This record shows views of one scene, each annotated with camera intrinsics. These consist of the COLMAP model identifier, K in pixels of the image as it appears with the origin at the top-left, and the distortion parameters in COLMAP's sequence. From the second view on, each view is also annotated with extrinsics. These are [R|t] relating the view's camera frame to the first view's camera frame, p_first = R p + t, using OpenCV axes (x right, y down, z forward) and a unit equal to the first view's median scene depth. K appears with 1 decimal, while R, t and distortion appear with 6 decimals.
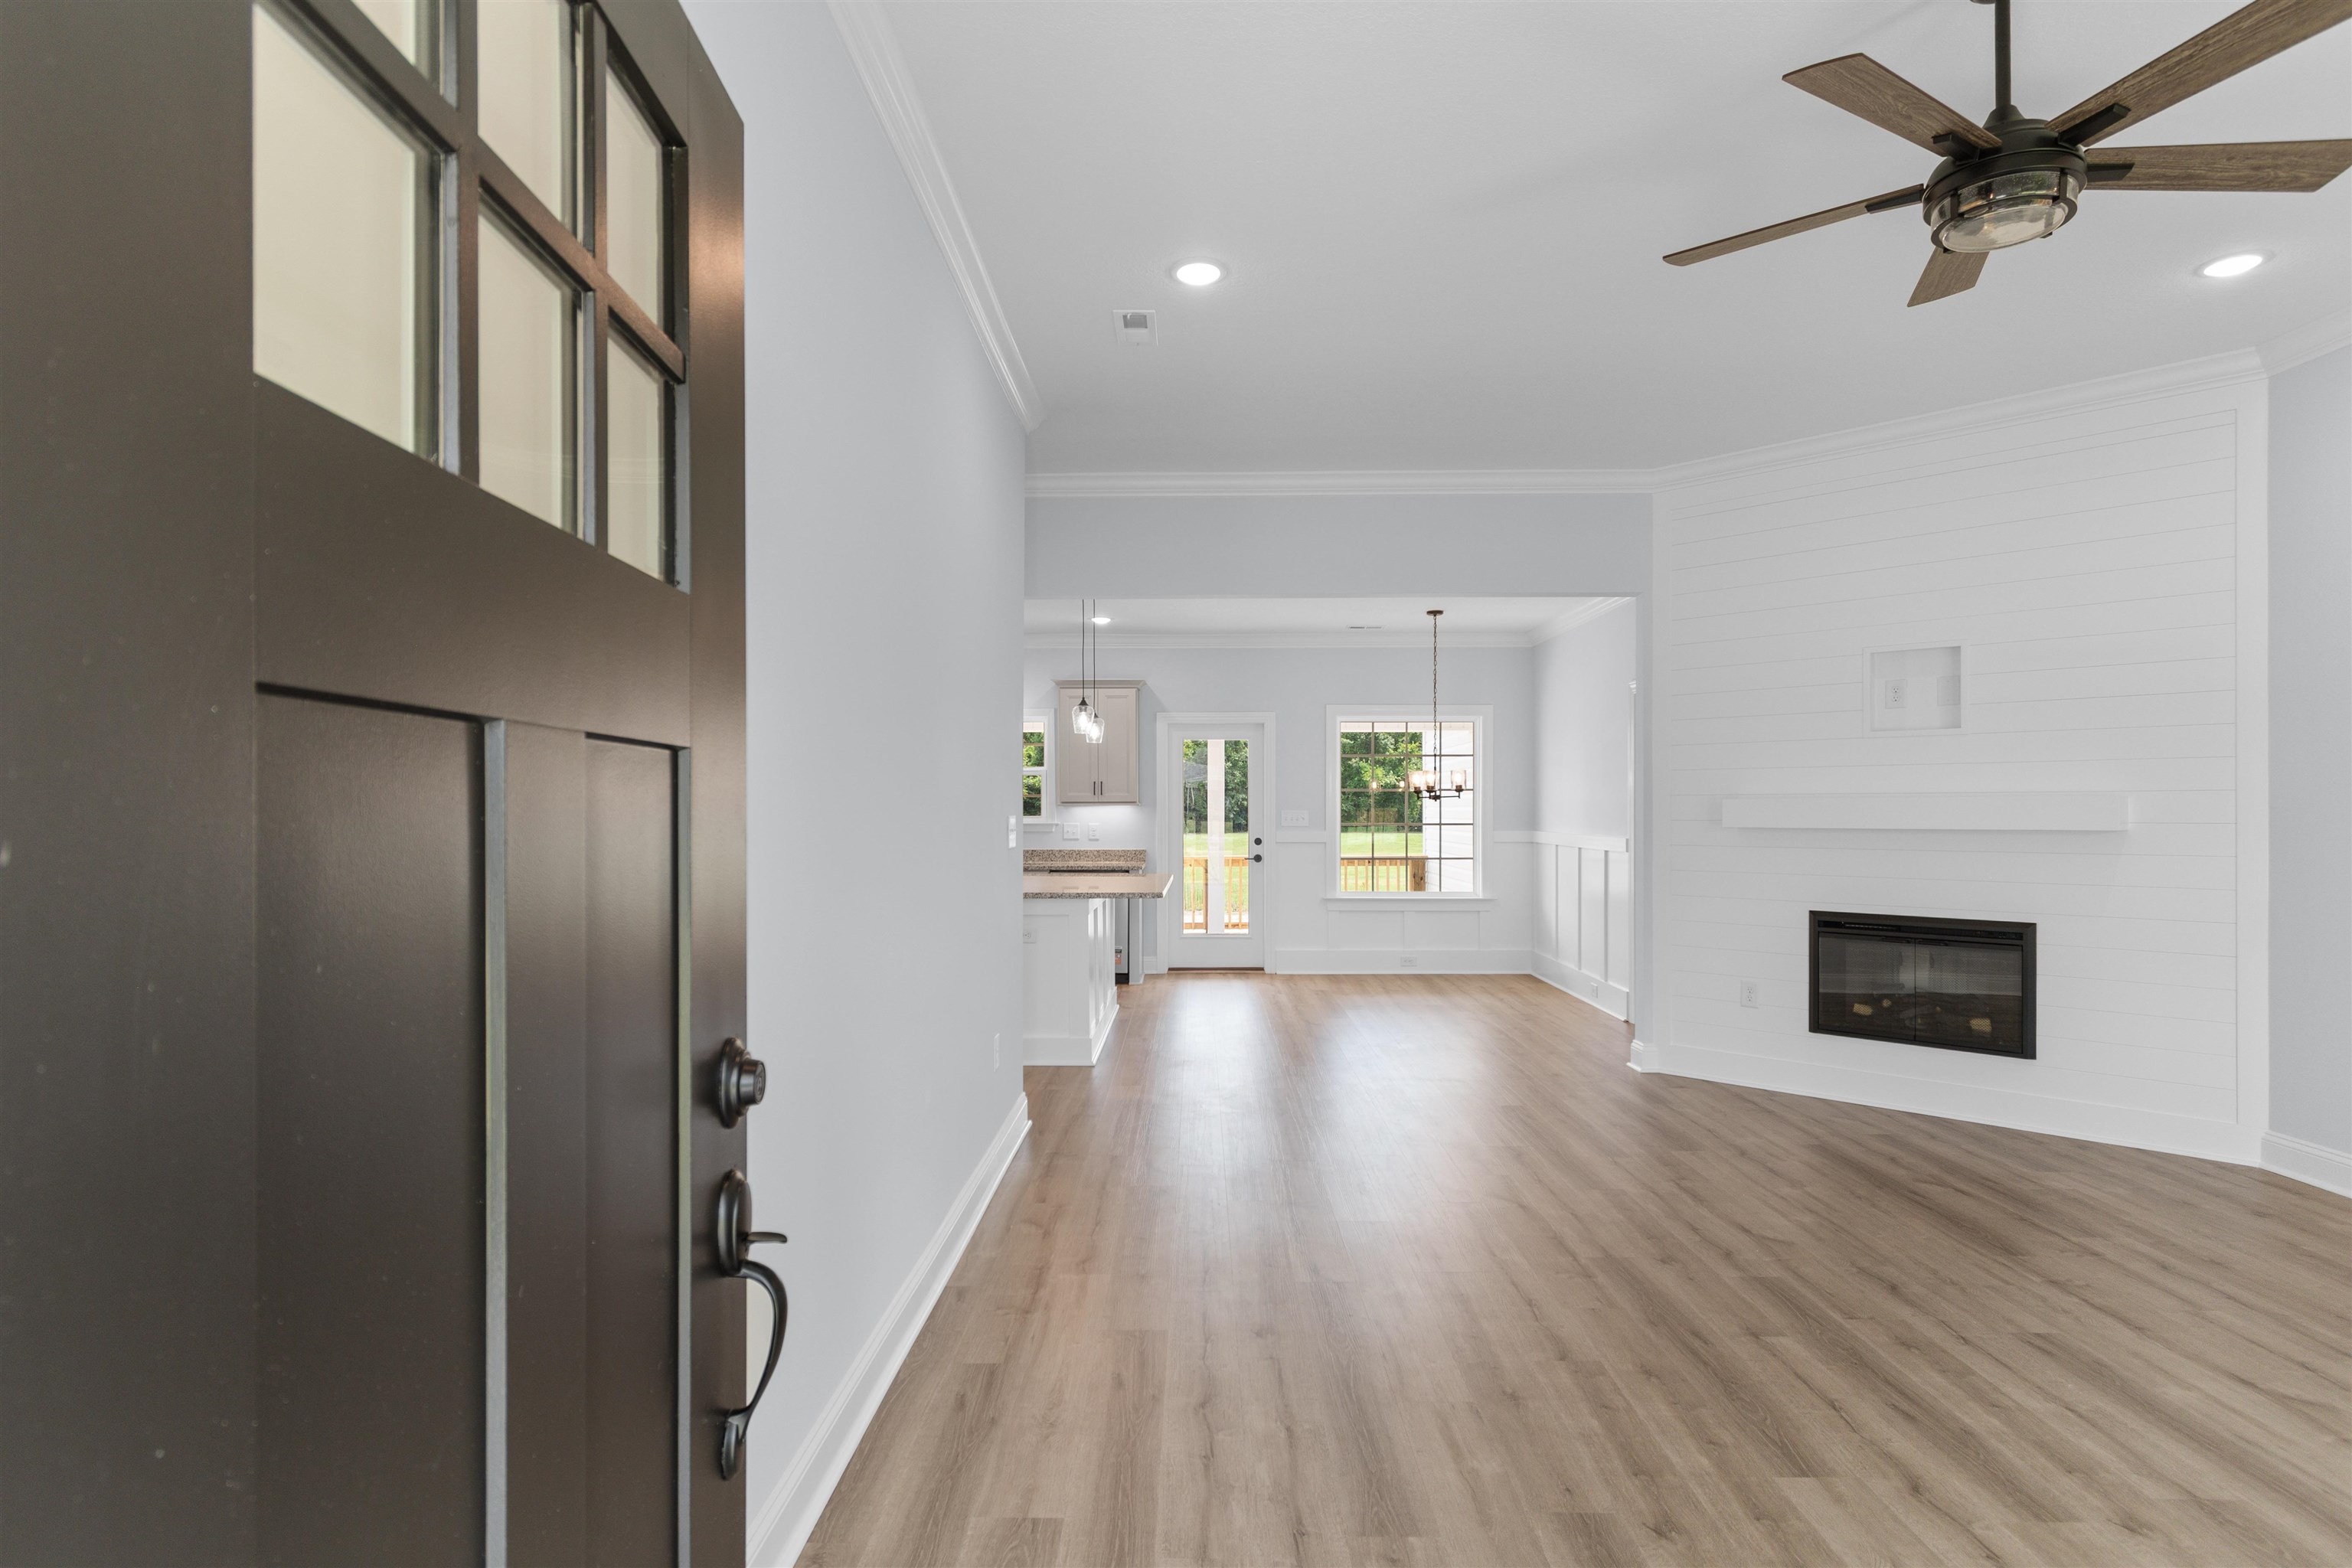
lens RADIAL K [[1237.2, 0, 1177.3], [0, 1237.2, 798.4], [0, 0, 1]] dist [-0.000205, -0.000050]
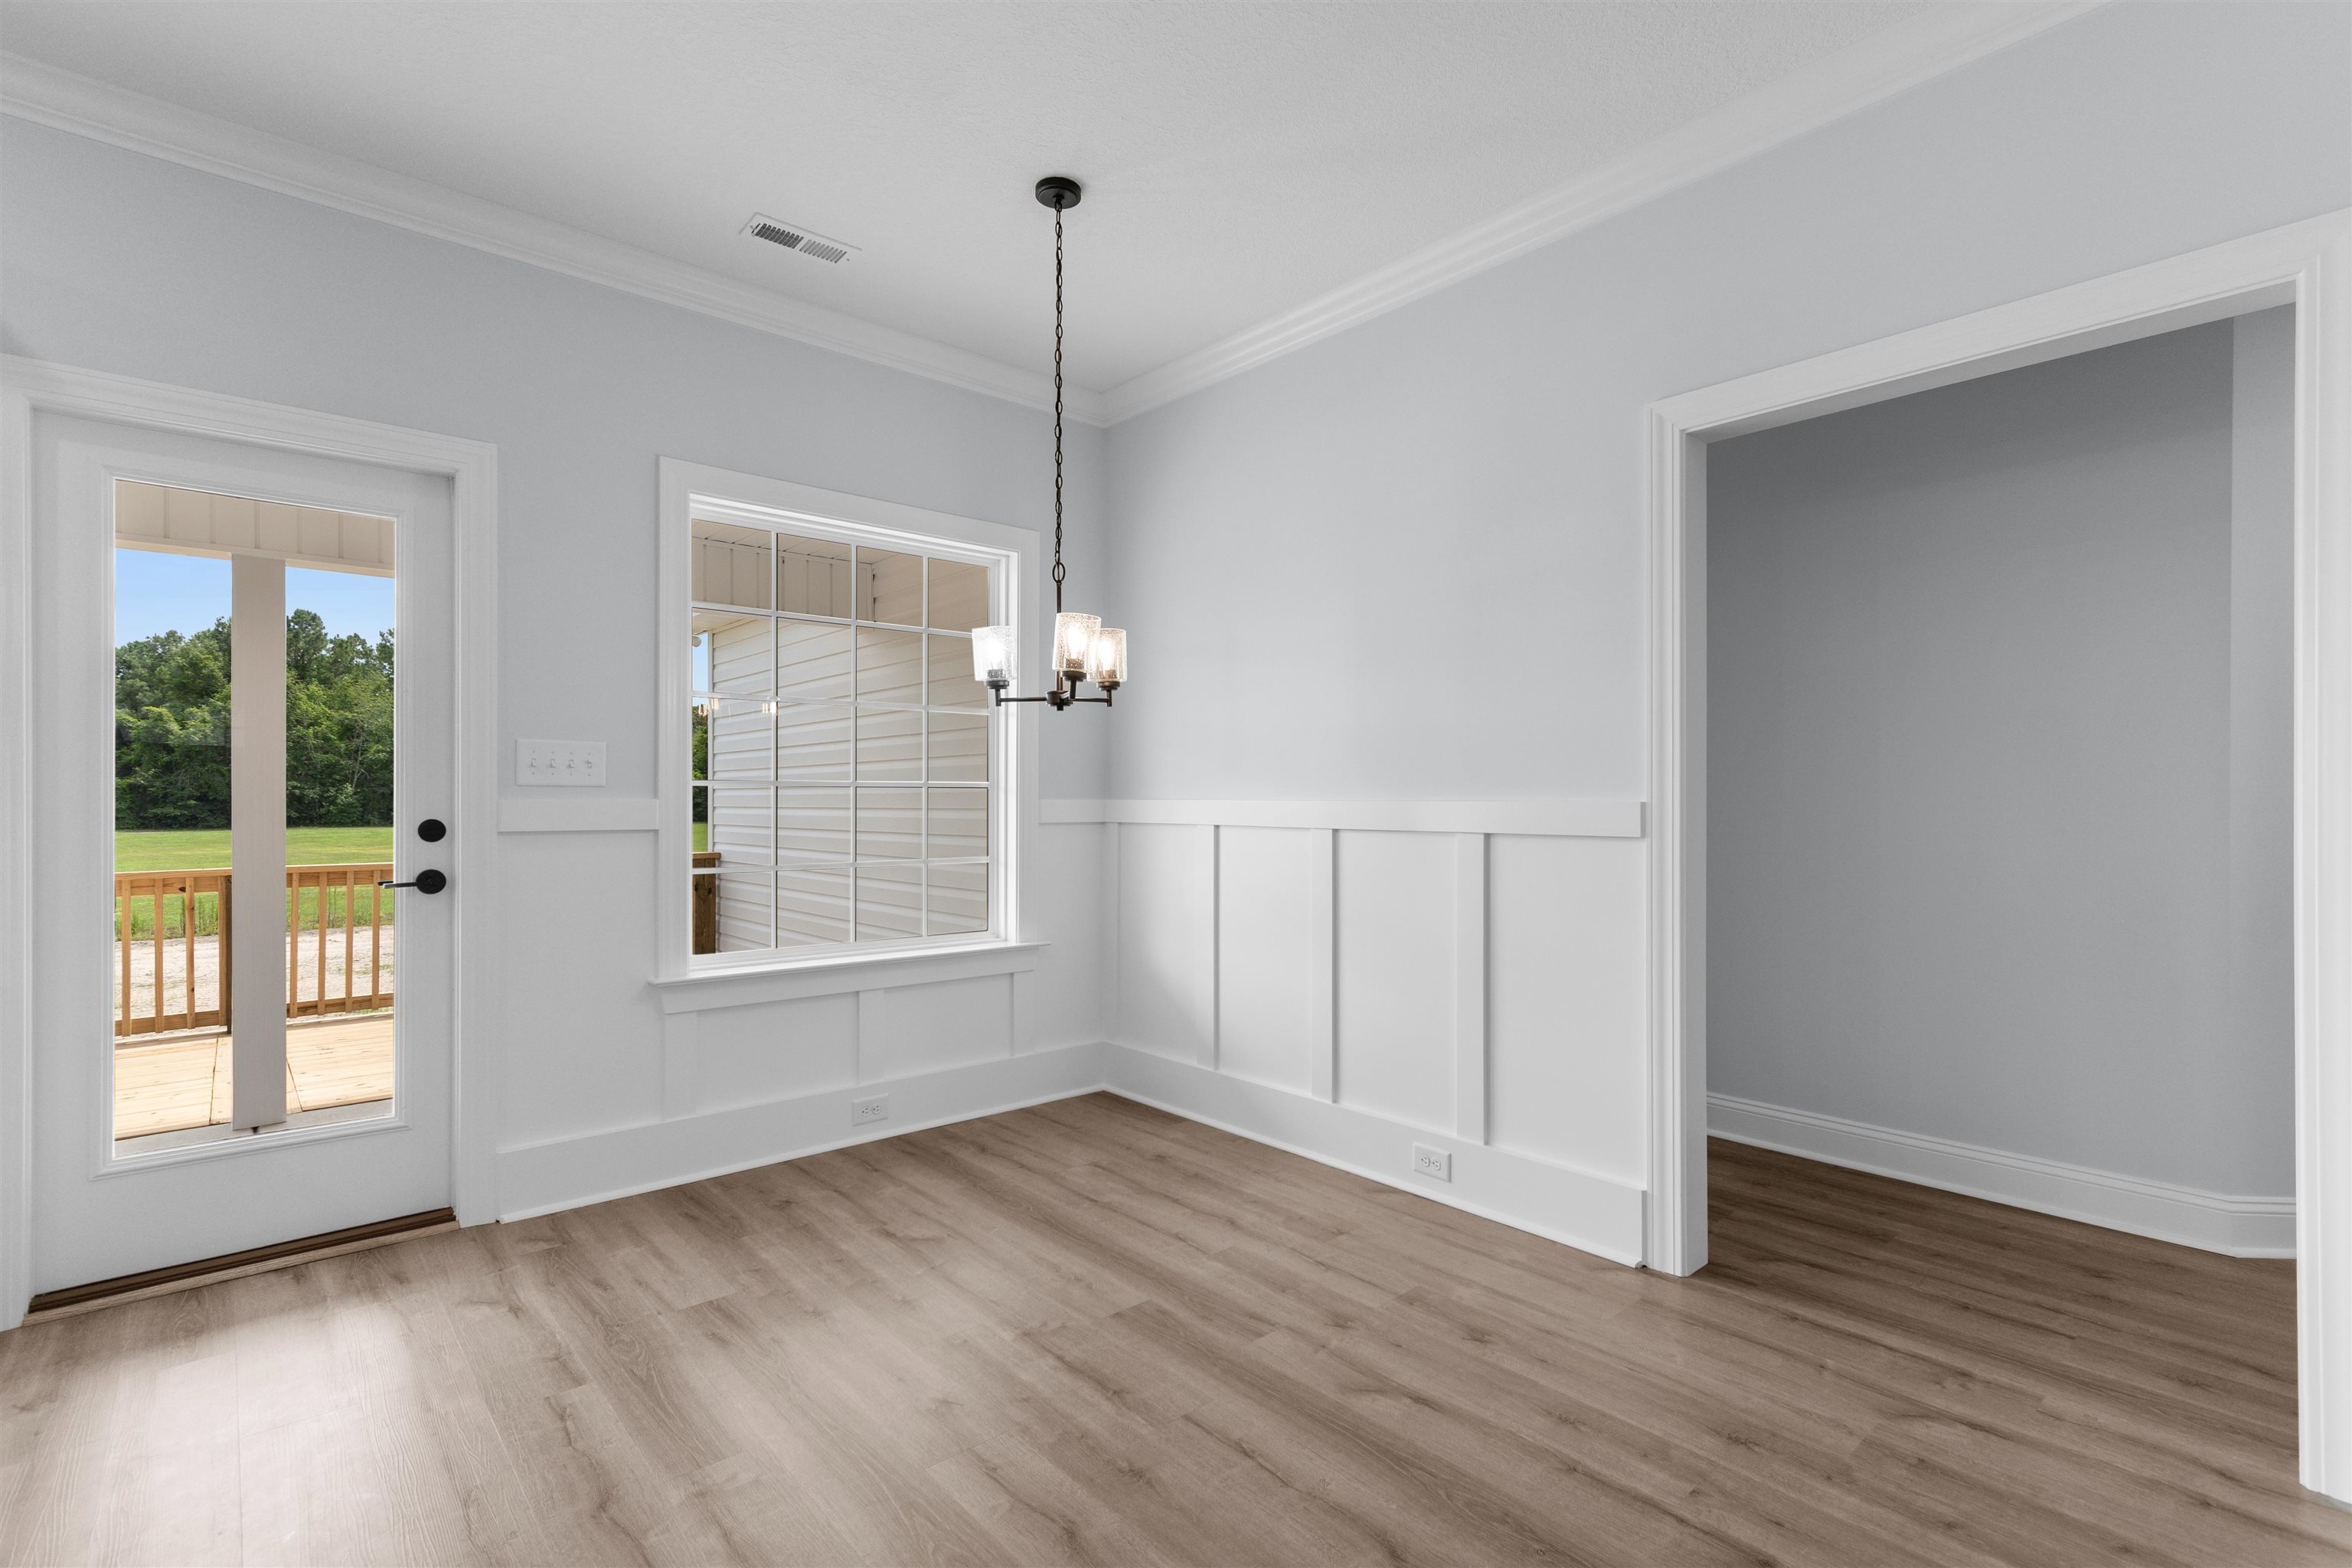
lens RADIAL K [[1048.5, 0, 1175.9], [0, 1048.5, 803.4], [0, 0, 1]] dist [0.000139, -0.000634]
pose [[0.729088, 0.000718, 0.684420, 0.021949], [-0.008097, 0.999939, 0.007577, 0.027565], [-0.684372, -0.011066, 0.729049, 0.769510]]
